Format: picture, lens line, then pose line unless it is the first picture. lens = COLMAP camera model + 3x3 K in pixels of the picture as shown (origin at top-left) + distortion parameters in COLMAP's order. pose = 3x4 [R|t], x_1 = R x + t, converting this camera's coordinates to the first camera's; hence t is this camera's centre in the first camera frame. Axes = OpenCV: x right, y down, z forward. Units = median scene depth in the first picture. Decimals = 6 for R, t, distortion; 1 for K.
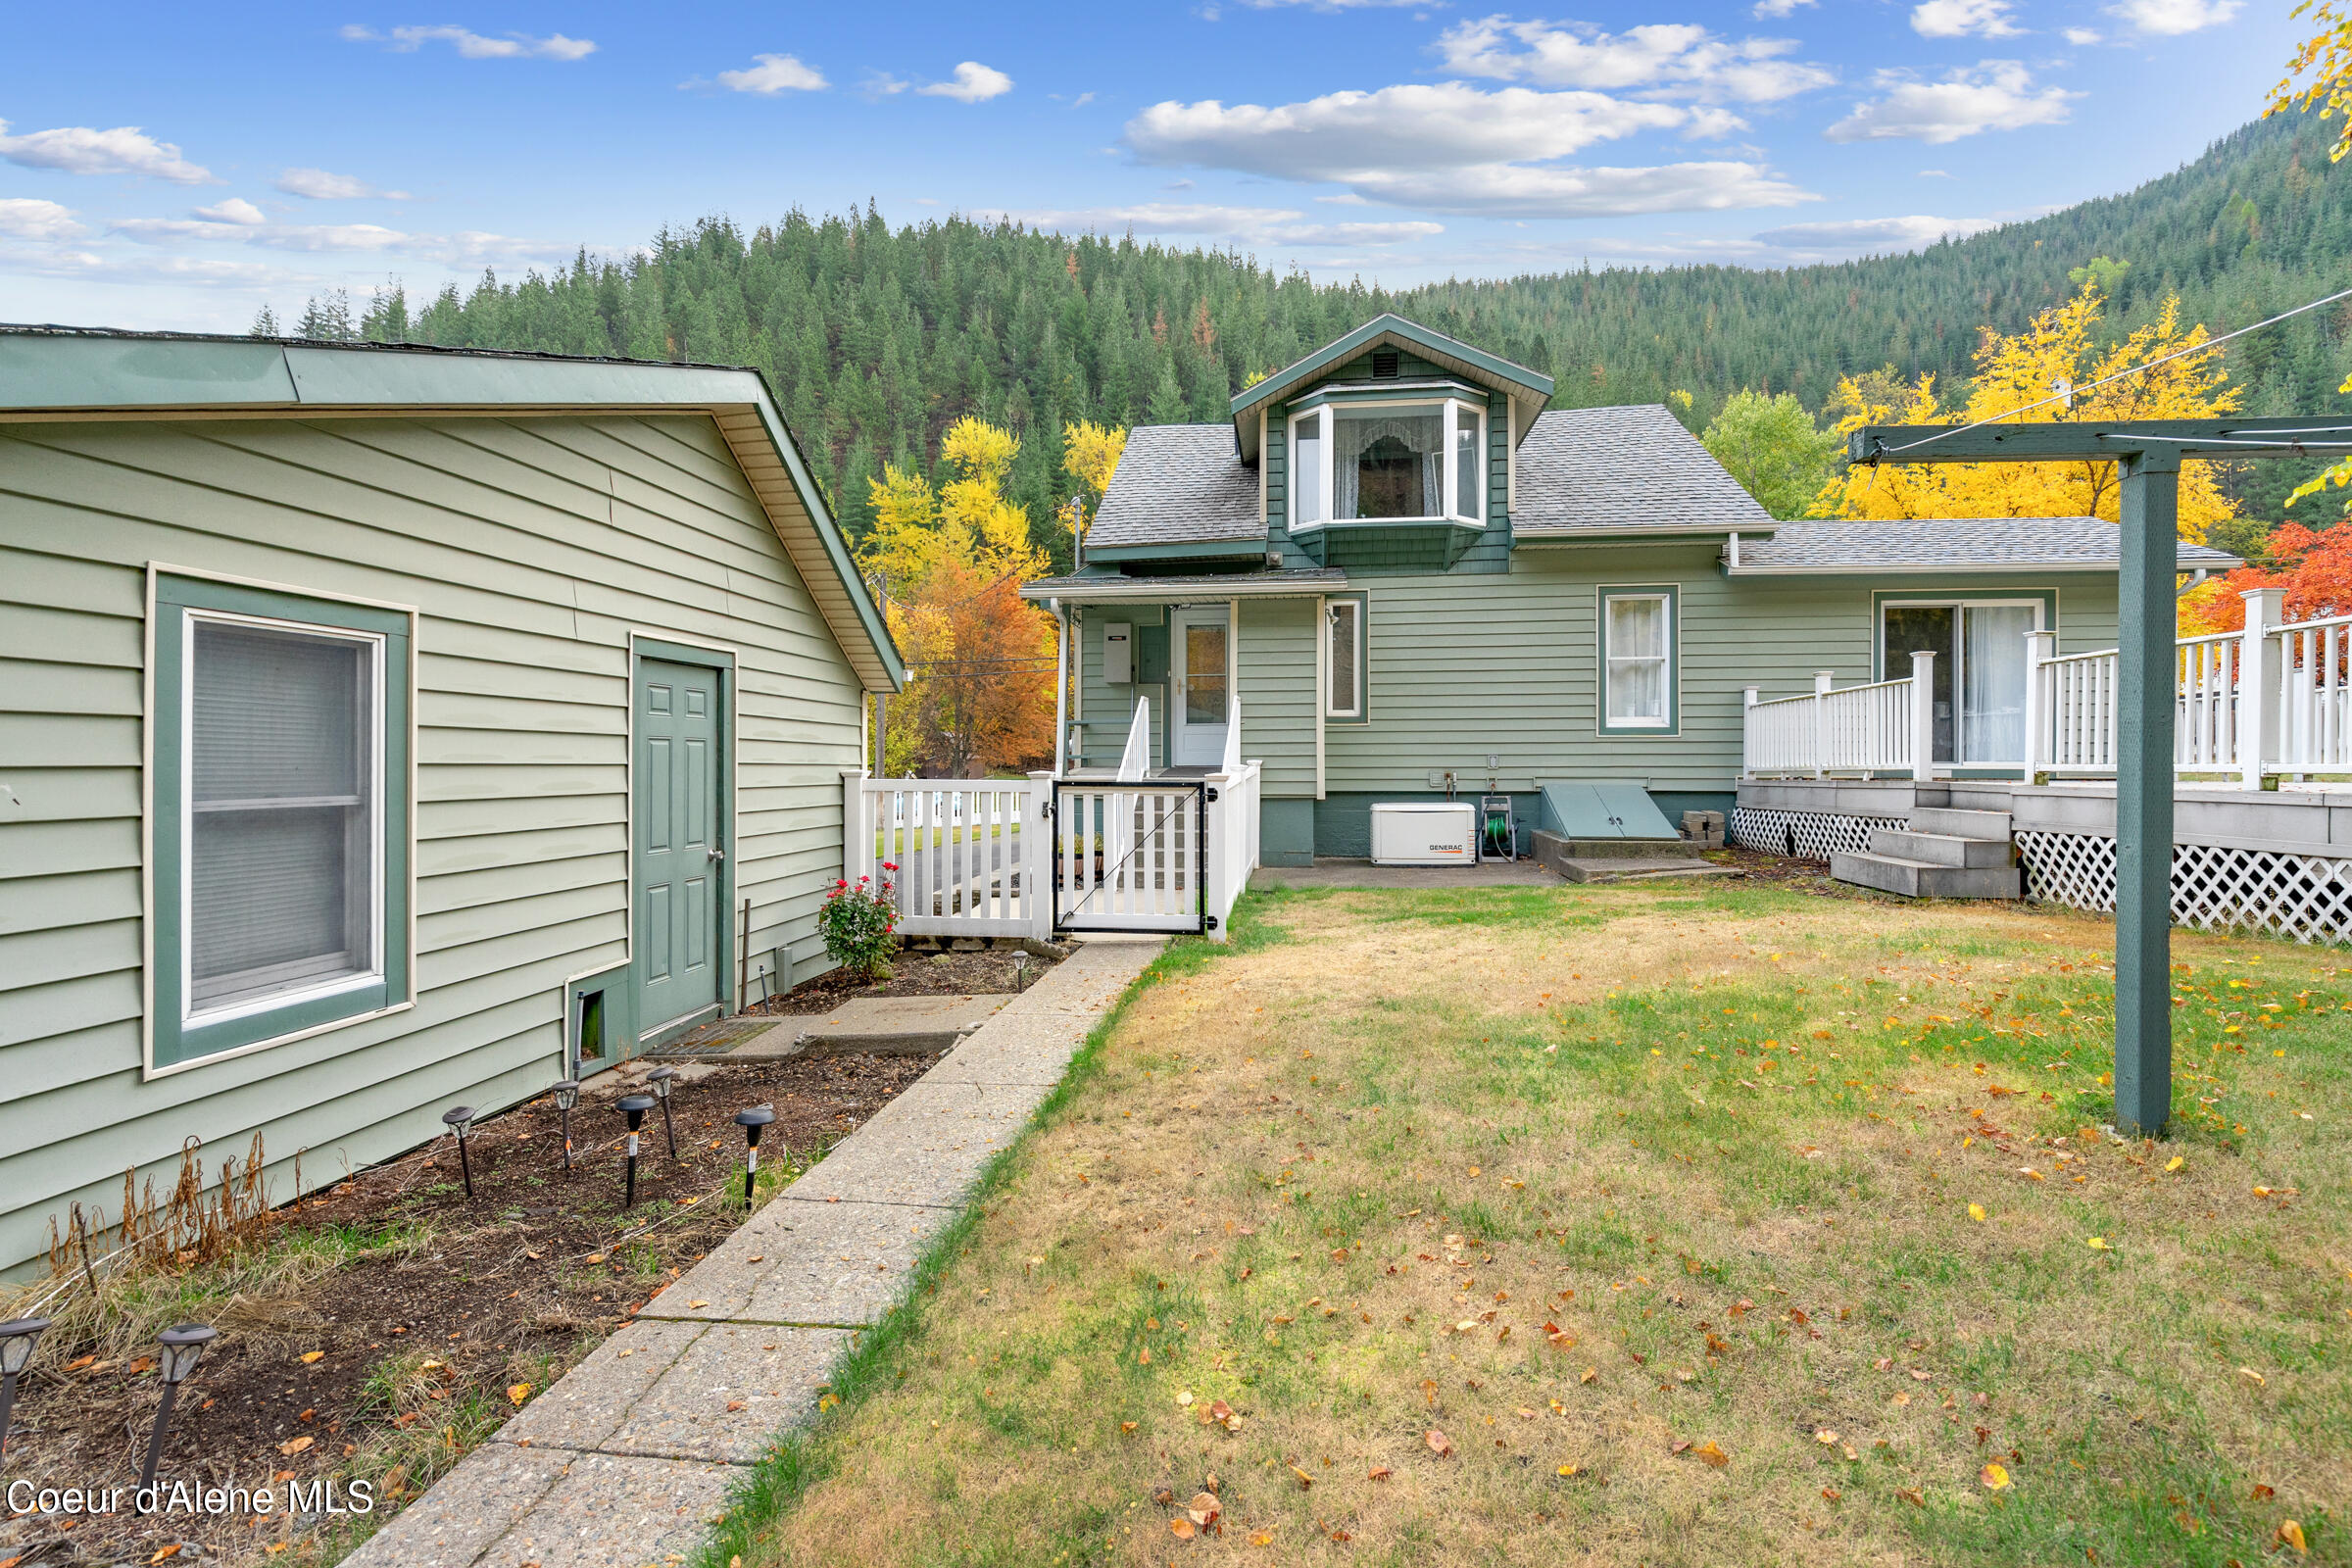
lens RADIAL K [[1087.1, 0, 1165.9], [0, 1087.1, 768.0], [0, 0, 1]] dist [-0.015556, 0.010311]
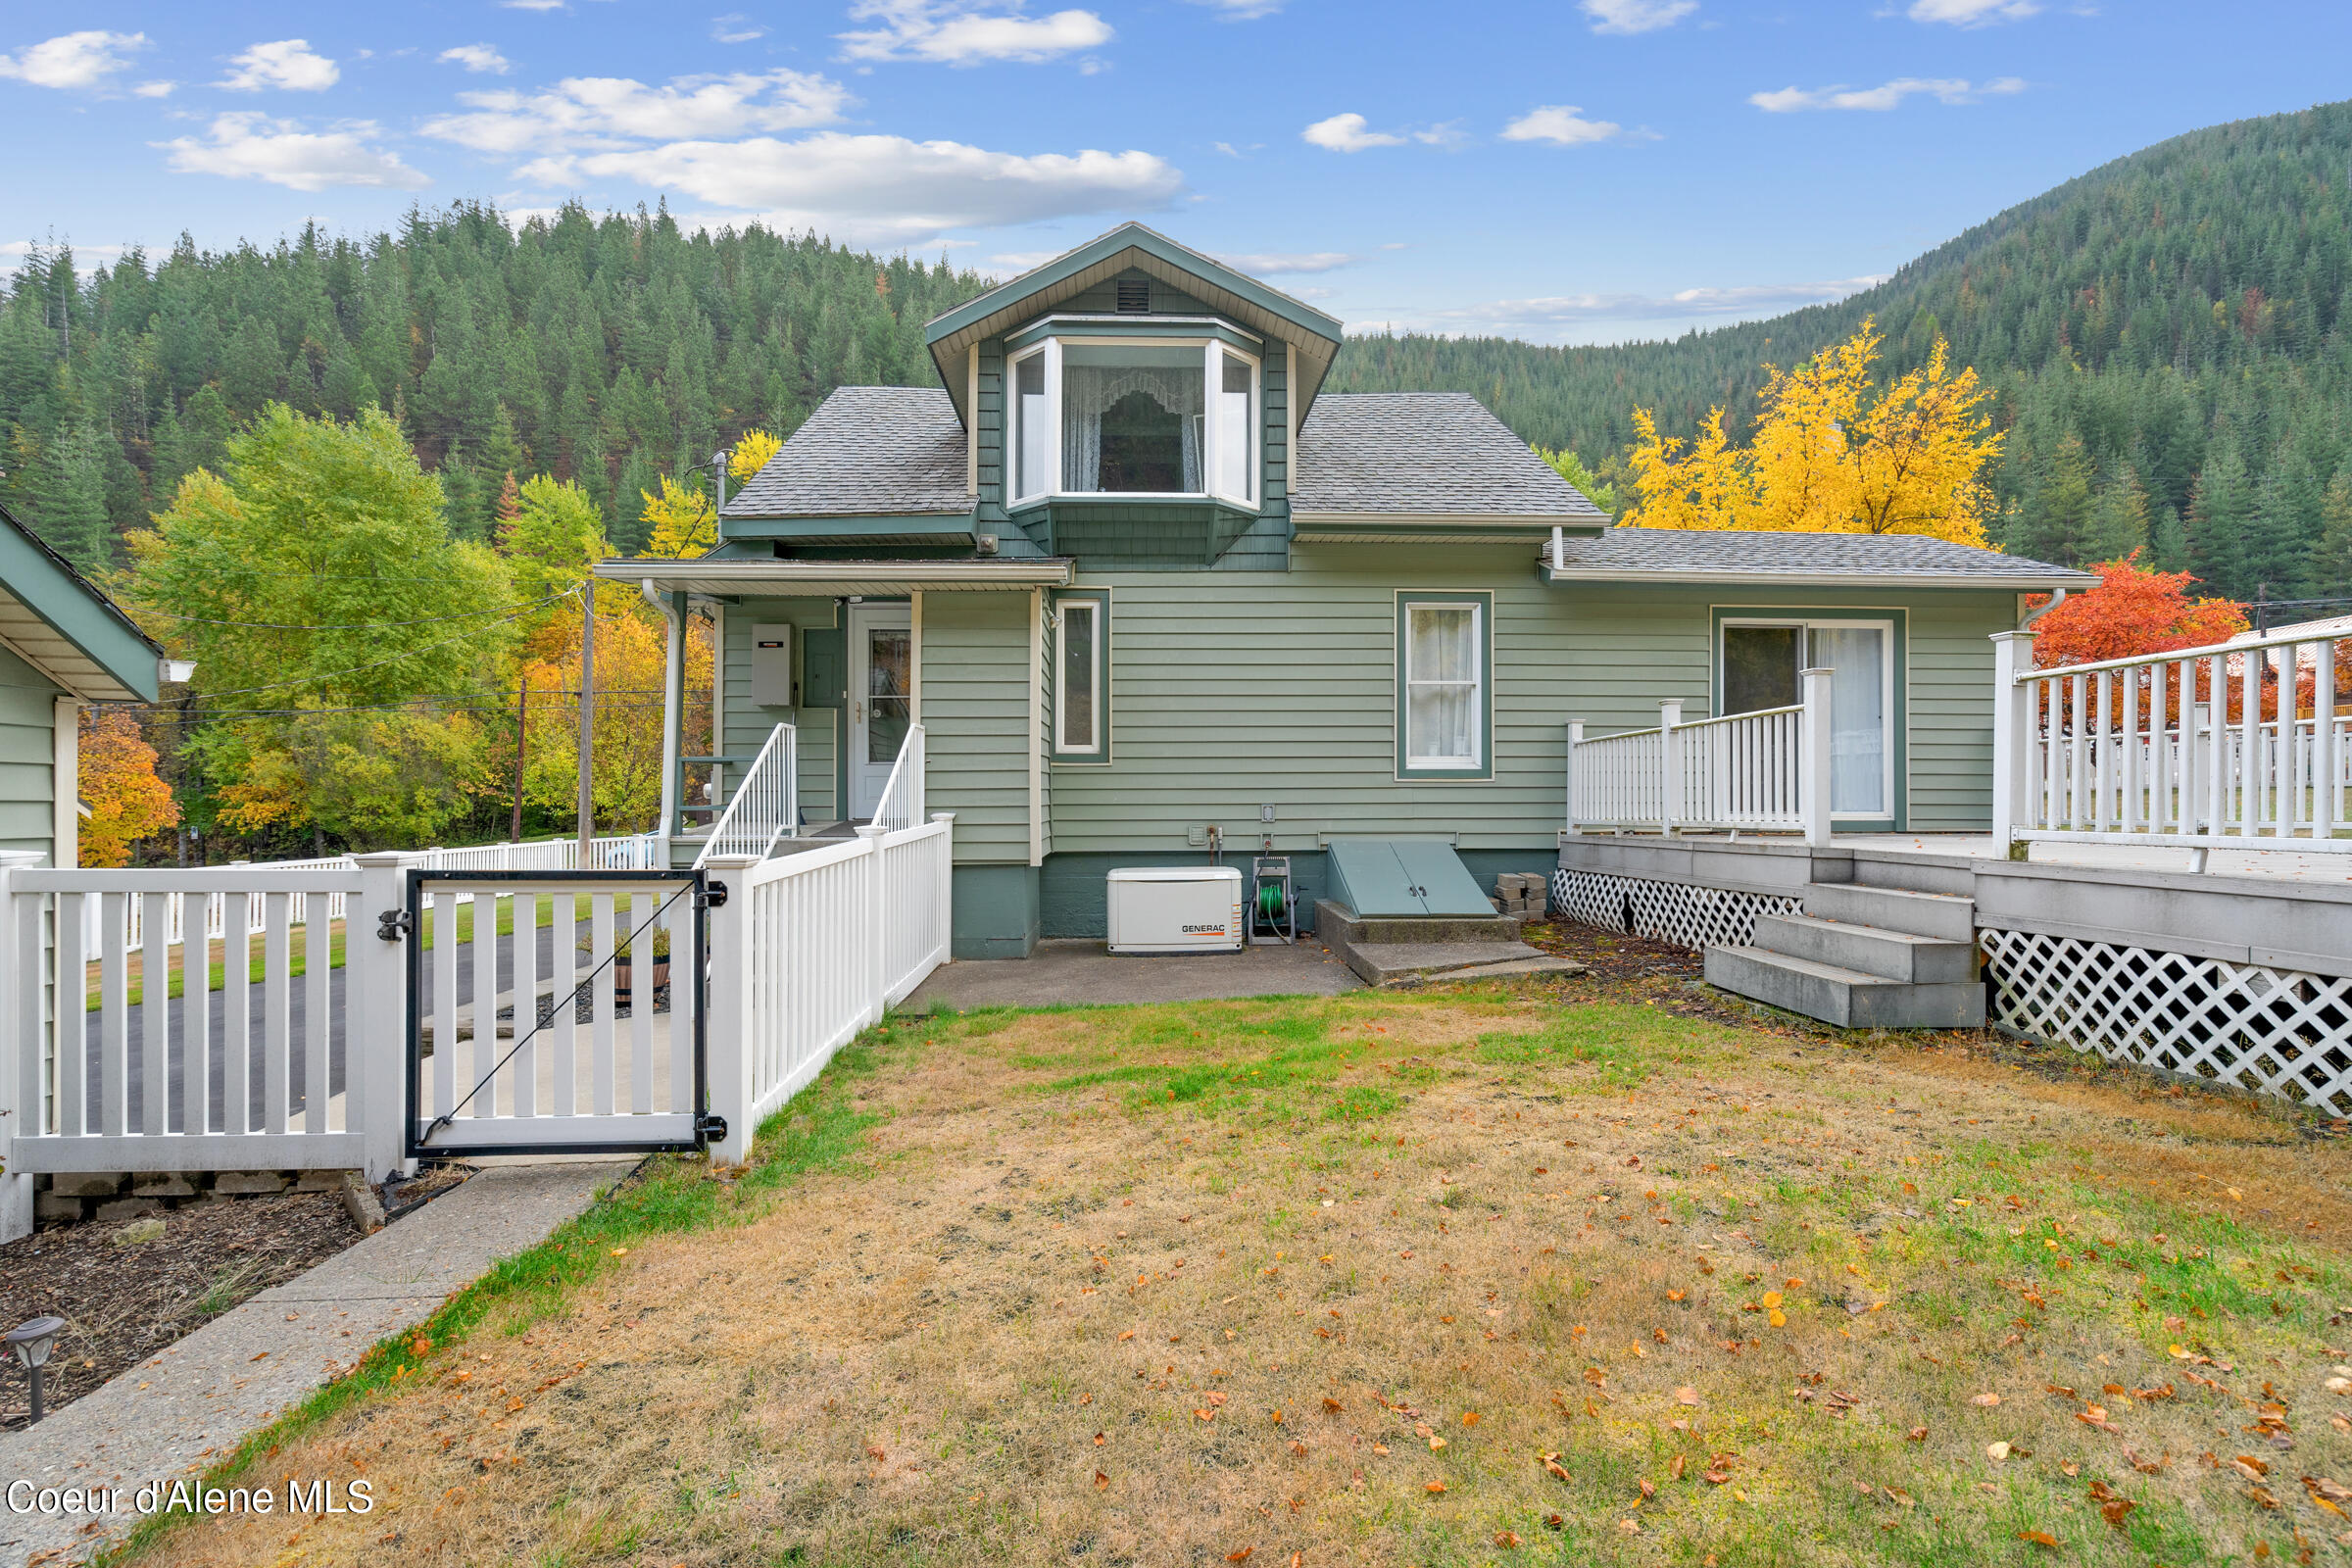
lens RADIAL K [[1061.3, 0, 1179.5], [0, 1061.3, 812.0], [0, 0, 1]] dist [-0.016934, 0.009865]
pose [[0.984794, -0.003008, 0.173702, 0.104929], [0.001790, 0.999973, 0.007170, -0.011580], [-0.173719, -0.006750, 0.984772, 0.257560]]
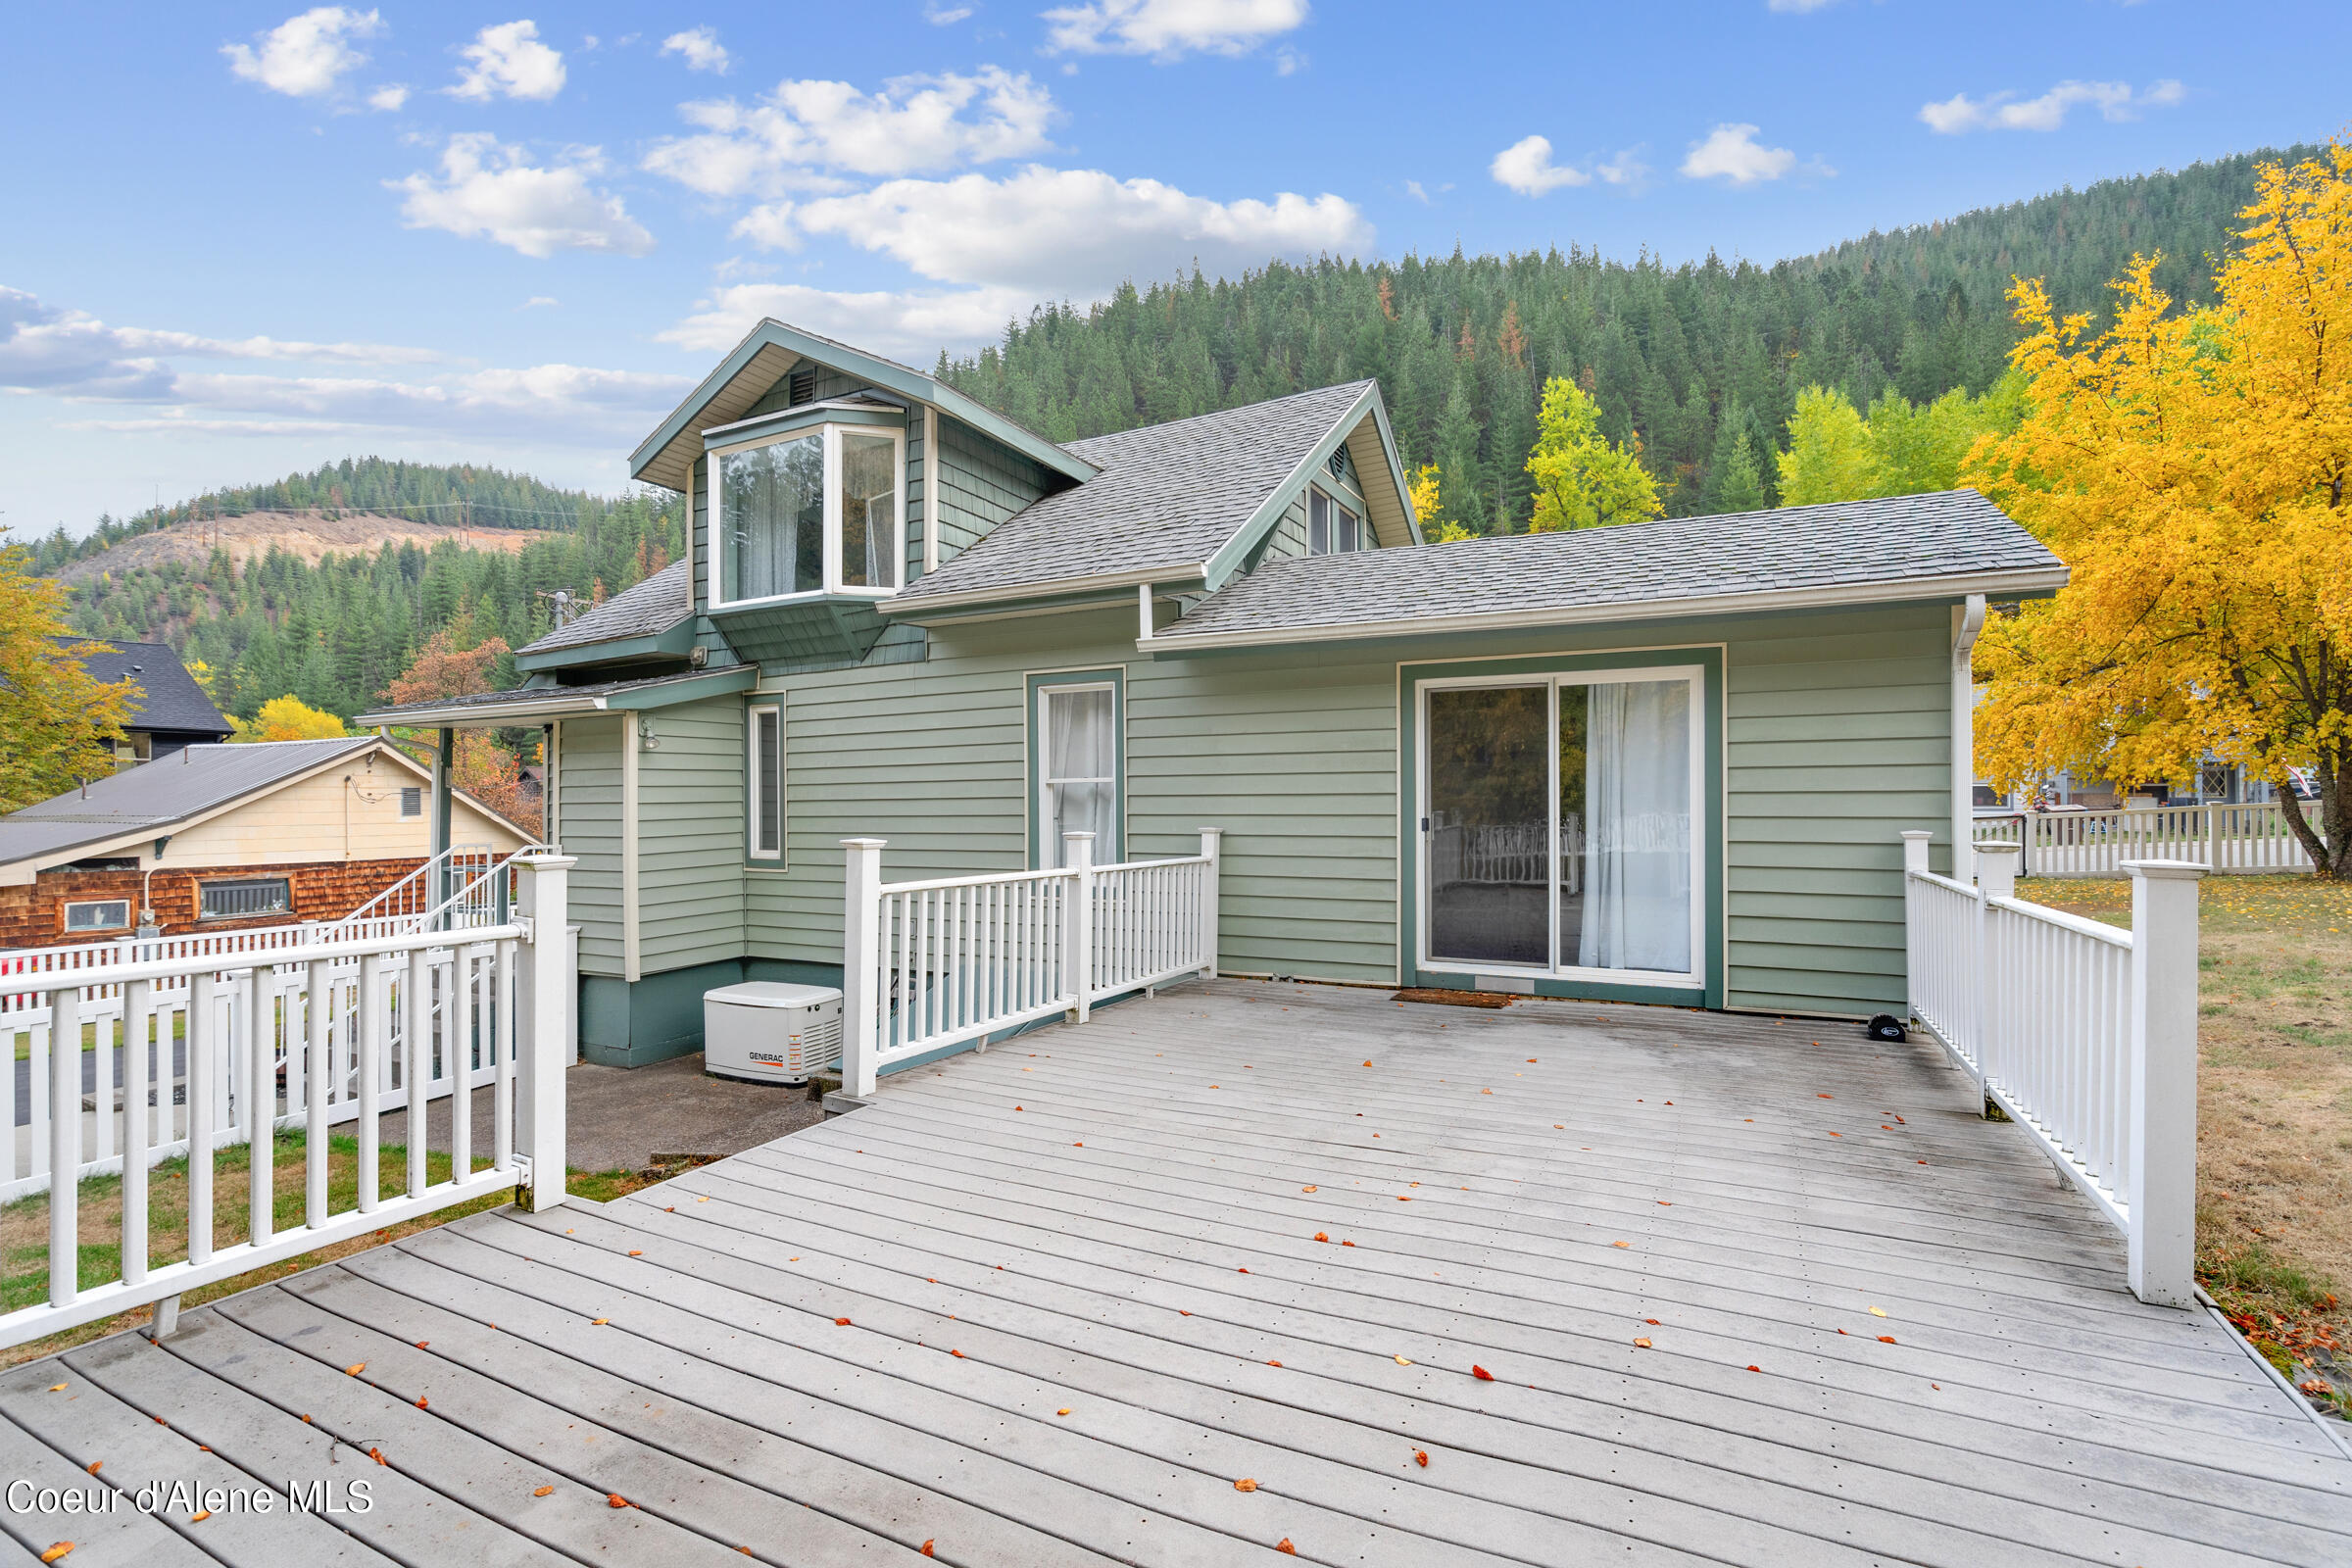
lens RADIAL K [[1076.6, 0, 1176.3], [0, 1076.6, 807.2], [0, 0, 1]] dist [-0.019187, 0.009423]
pose [[0.939004, -0.004511, -0.343876, 0.699683], [0.005961, 0.999977, 0.003159, -0.085349], [0.343854, -0.005016, 0.939010, 0.399439]]
